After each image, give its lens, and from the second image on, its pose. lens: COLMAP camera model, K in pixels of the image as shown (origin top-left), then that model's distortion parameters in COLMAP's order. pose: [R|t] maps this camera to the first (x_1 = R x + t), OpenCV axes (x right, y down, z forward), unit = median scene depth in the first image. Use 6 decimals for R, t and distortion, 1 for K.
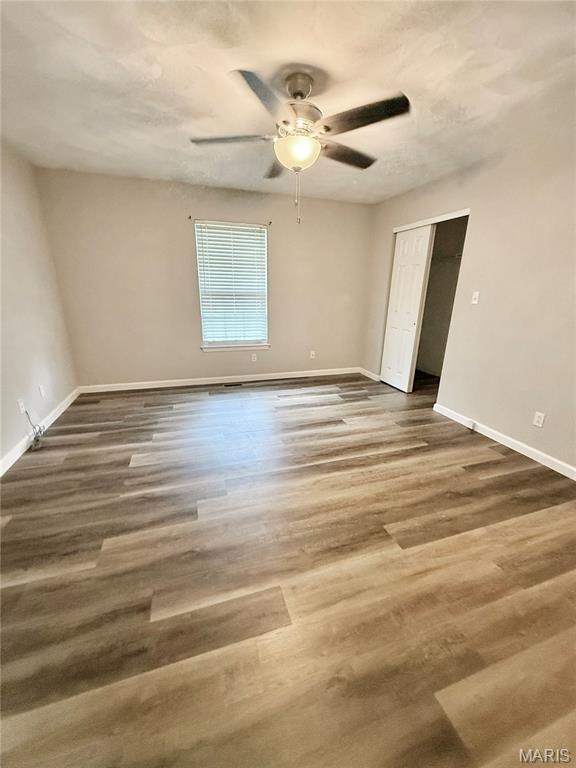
lens RADIAL K [[304.6, 0, 288.0], [0, 304.6, 384.0], [0, 0, 1]] dist [-0.000127, -0.000349]
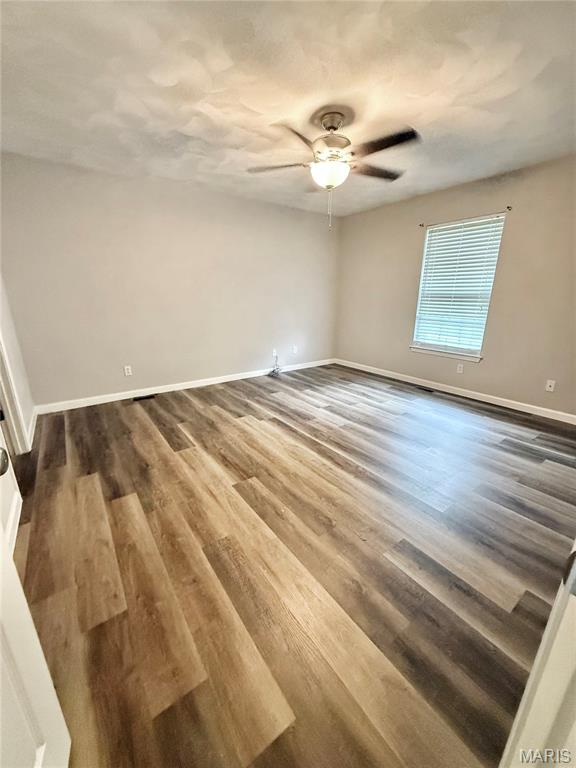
lens RADIAL K [[304.6, 0, 288.0], [0, 304.6, 384.0], [0, 0, 1]] dist [-0.000127, -0.000349]
pose [[0.307074, 0.255714, -0.916688, 0.959391], [-0.285652, 0.943577, 0.167526, -0.085793], [0.907804, 0.210411, 0.362793, 0.423108]]
